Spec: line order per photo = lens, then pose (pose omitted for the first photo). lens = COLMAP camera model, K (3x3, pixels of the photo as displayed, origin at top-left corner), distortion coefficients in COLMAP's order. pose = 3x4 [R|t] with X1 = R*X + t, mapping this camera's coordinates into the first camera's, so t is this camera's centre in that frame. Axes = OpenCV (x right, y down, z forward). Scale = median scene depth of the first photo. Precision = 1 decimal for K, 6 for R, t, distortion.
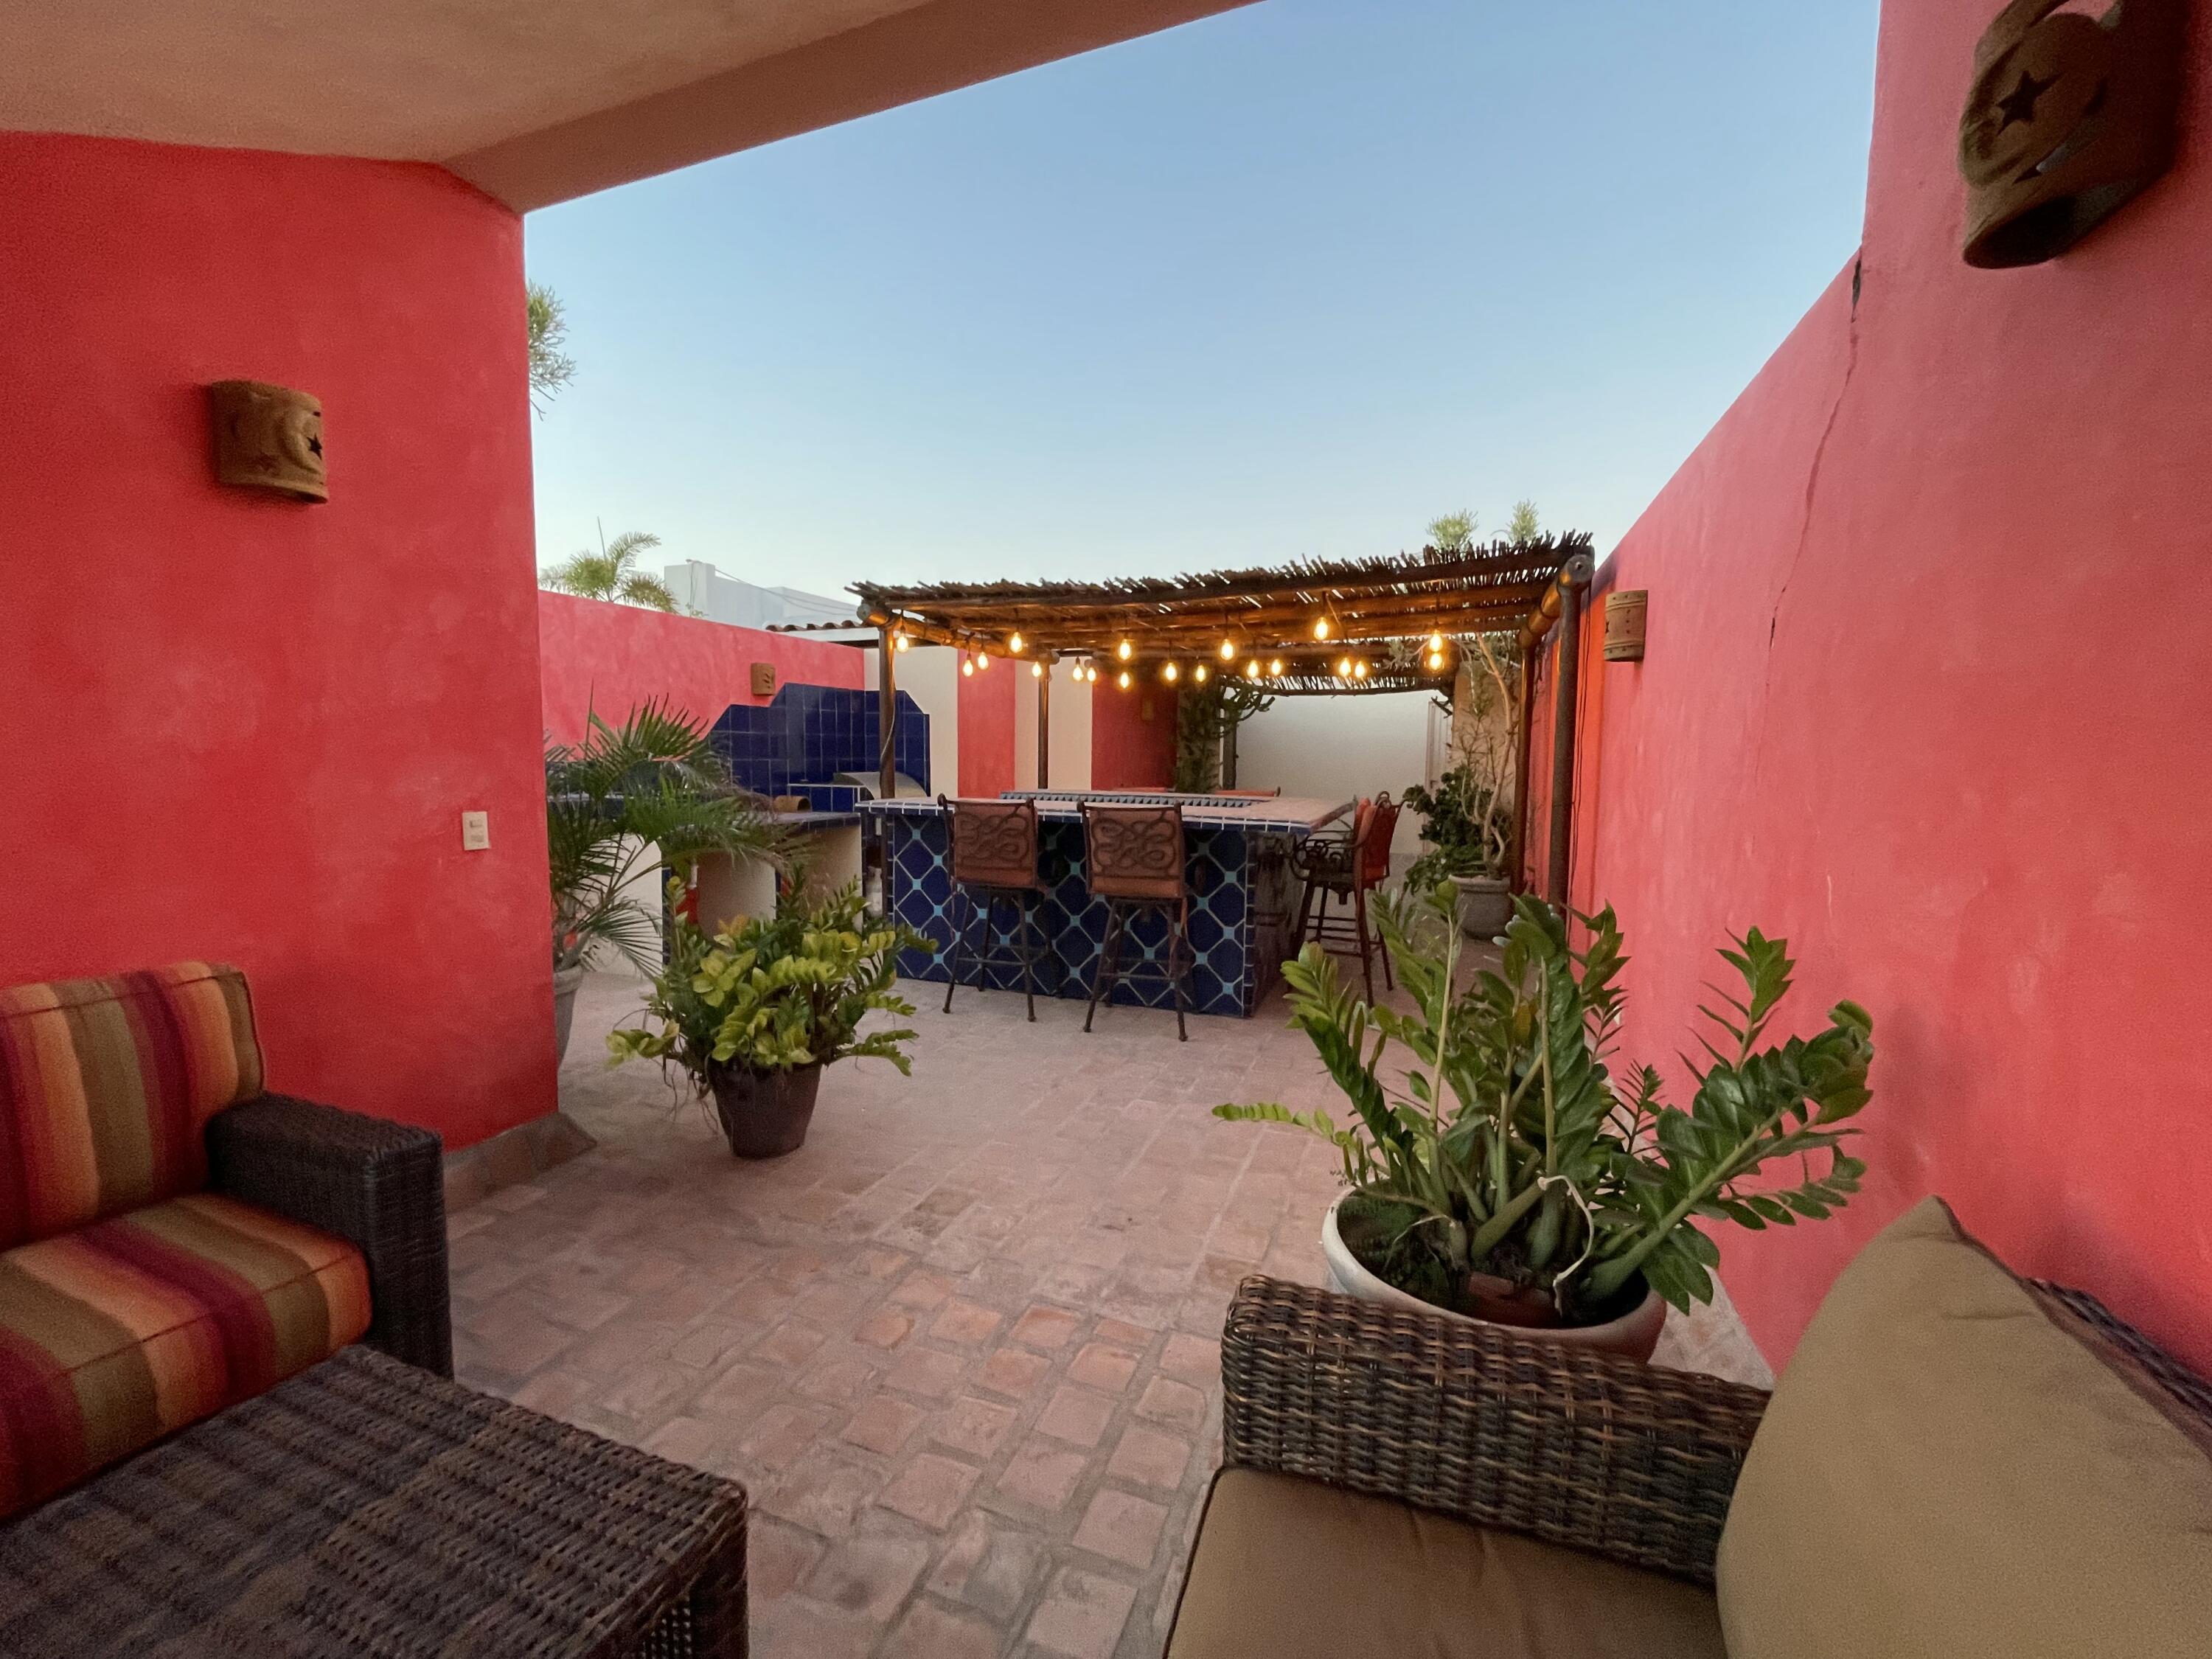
lens RADIAL K [[896.6, 0, 1099.0], [0, 896.6, 828.1], [0, 0, 1]] dist [-0.002474, 0.000344]
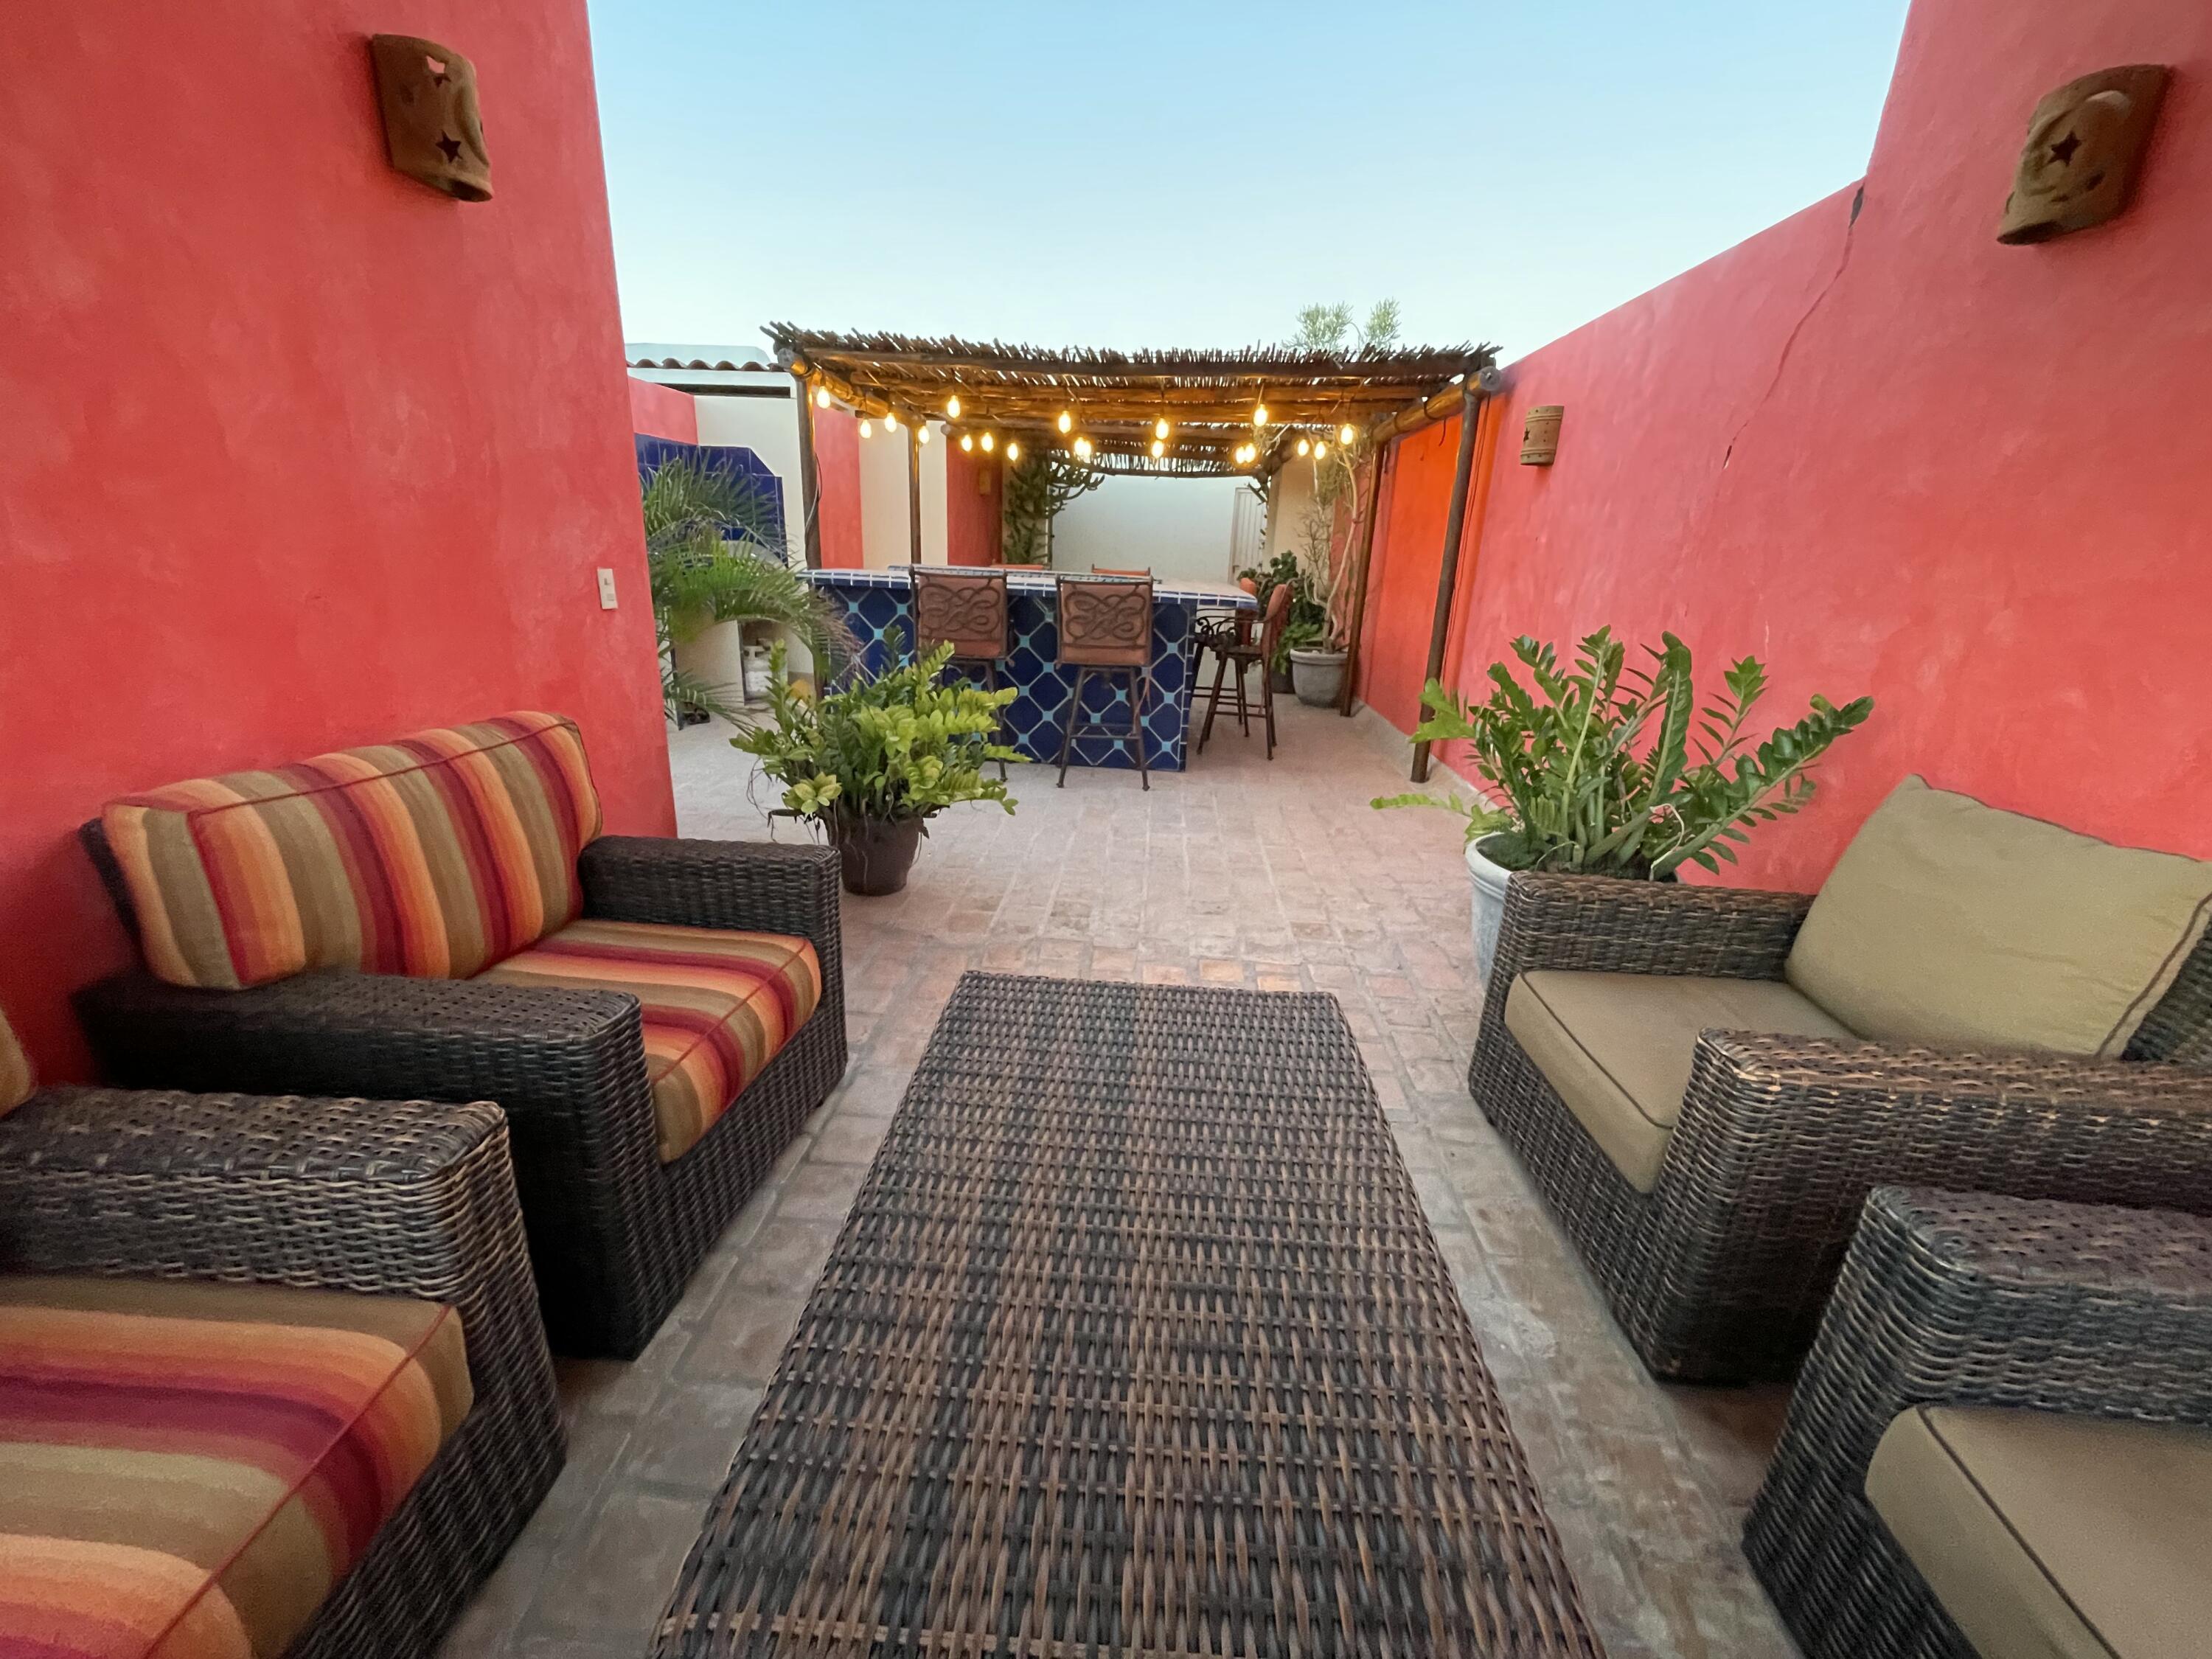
lens RADIAL K [[896.6, 0, 1107.4], [0, 896.6, 829.1], [0, 0, 1]] dist [-0.002474, 0.000344]
pose [[0.956023, -0.061152, 0.286846, -0.282217], [-0.007696, 0.972455, 0.232964, 0.015371], [-0.293191, -0.224927, 0.929218, -0.075940]]
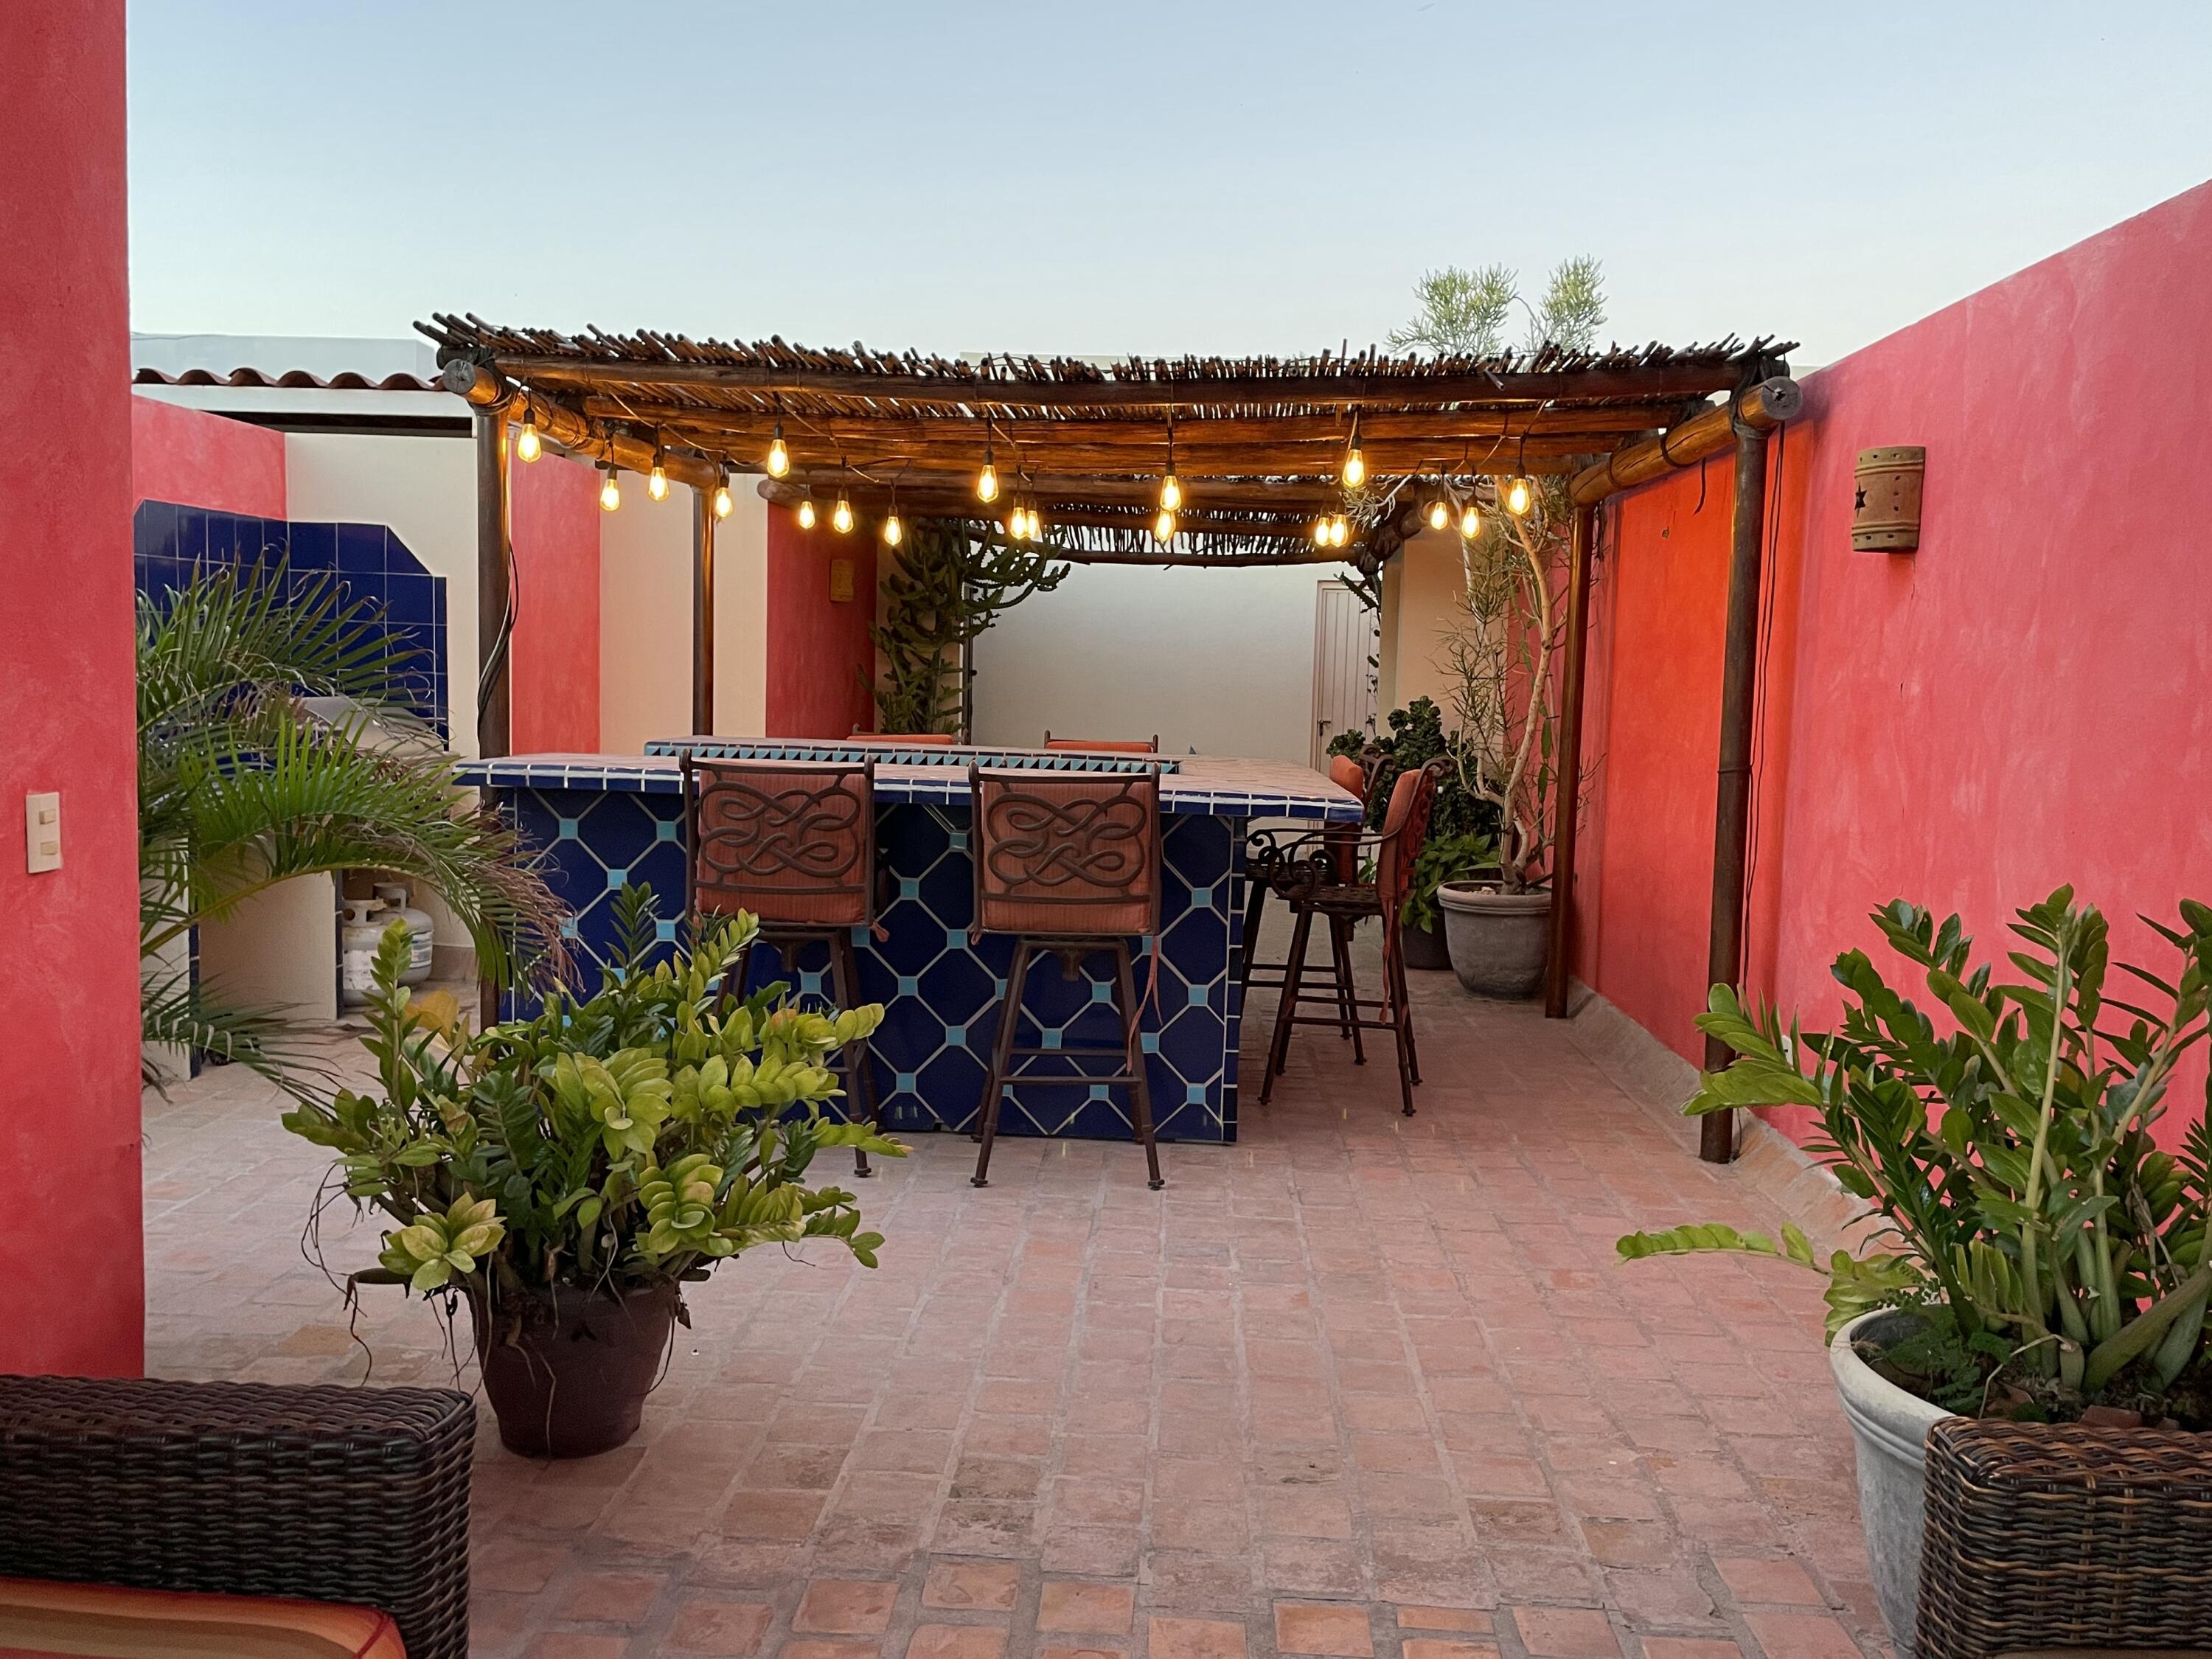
lens RADIAL K [[1785.7, 0, 1113.1], [0, 1785.7, 816.9], [0, 0, 1]] dist [0.088819, -0.111907]
pose [[0.951080, -0.008766, 0.308821, -0.270276], [0.007021, 0.999952, 0.006761, -0.004779], [-0.308866, -0.004262, 0.951096, -0.063338]]
